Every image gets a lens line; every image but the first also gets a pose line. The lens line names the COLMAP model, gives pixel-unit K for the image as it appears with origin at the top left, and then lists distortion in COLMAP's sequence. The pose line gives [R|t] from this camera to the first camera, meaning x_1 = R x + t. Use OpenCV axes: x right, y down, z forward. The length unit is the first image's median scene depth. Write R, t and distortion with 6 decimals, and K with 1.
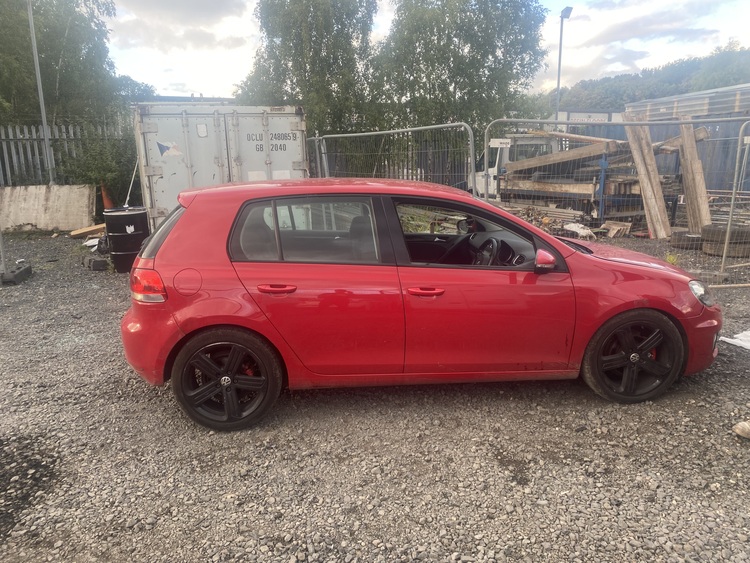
lens RADIAL K [[575.6, 0, 376.5], [0, 575.6, 286.7], [0, 0, 1]] dist [-0.004882, -0.003227]
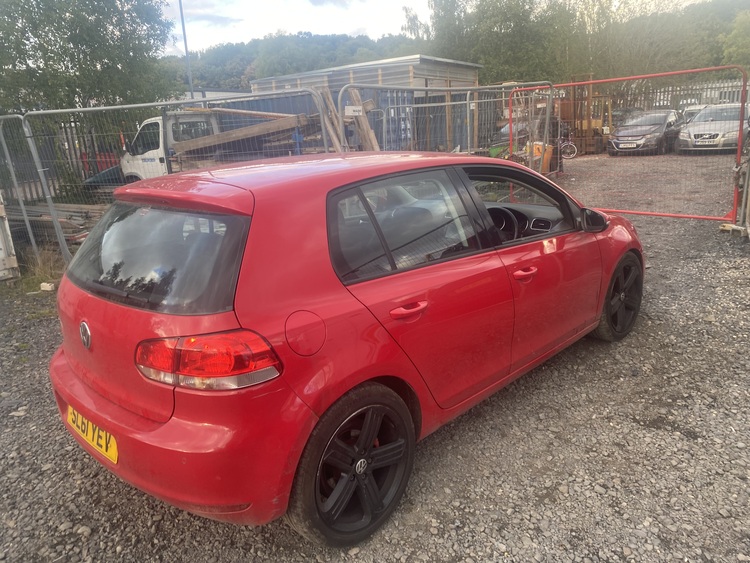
lens RADIAL K [[575.6, 0, 375.3], [0, 575.6, 275.3], [0, 0, 1]] dist [-0.004882, -0.003227]
pose [[0.755672, -0.195227, 0.625177, -0.171447], [0.188107, 0.979018, 0.078351, -0.026829], [-0.627356, 0.058392, 0.776540, 0.130646]]
